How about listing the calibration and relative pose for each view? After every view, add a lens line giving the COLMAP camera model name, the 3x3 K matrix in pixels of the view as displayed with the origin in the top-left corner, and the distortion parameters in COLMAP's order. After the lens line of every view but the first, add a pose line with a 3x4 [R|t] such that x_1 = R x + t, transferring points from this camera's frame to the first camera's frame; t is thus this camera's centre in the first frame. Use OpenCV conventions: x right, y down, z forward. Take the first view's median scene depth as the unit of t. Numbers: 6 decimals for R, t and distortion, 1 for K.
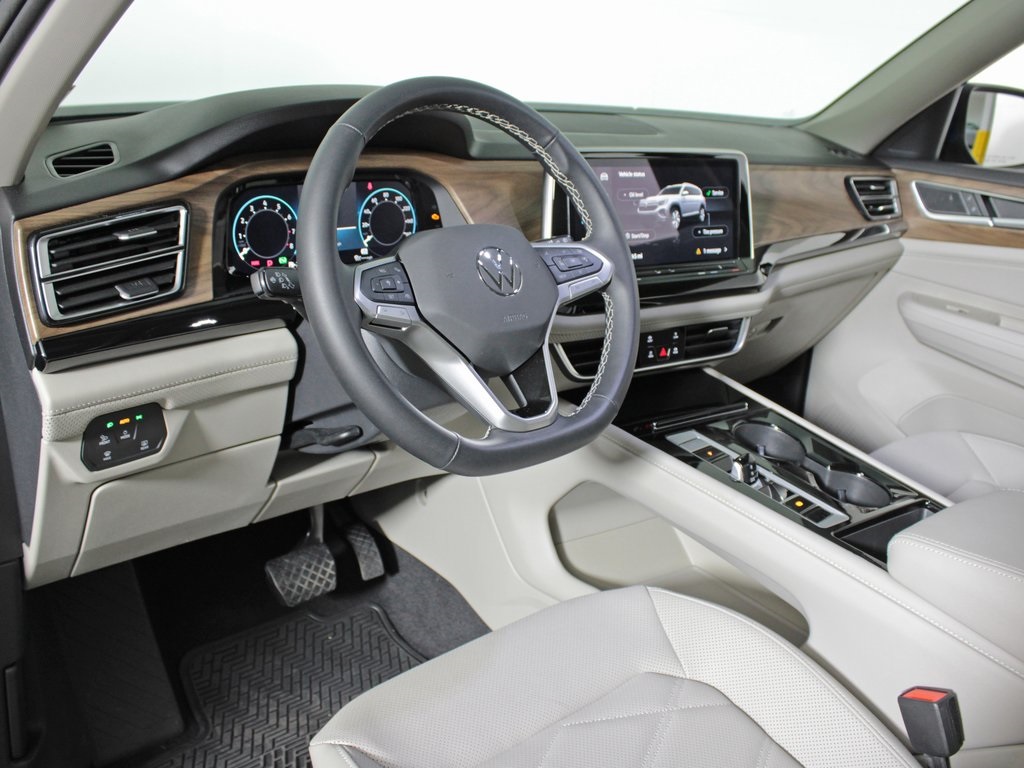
lens RADIAL K [[926.7, 0, 512.0], [0, 926.7, 384.0], [0, 0, 1]] dist [-0.141062, 0.137863]
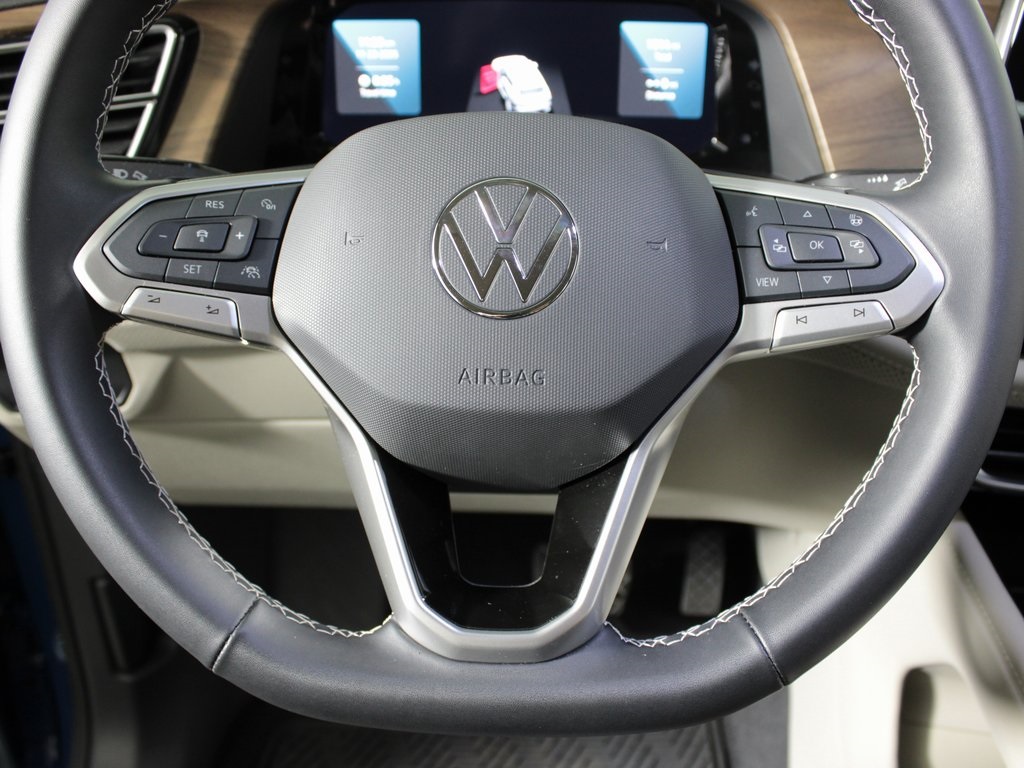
lens RADIAL K [[926.7, 0, 512.0], [0, 926.7, 384.0], [0, 0, 1]] dist [-0.141062, 0.137863]
pose [[0.747583, 0.290348, -0.597342, 0.216636], [-0.186512, 0.954969, 0.230756, -0.147549], [0.637442, -0.061098, 0.768072, 0.669582]]
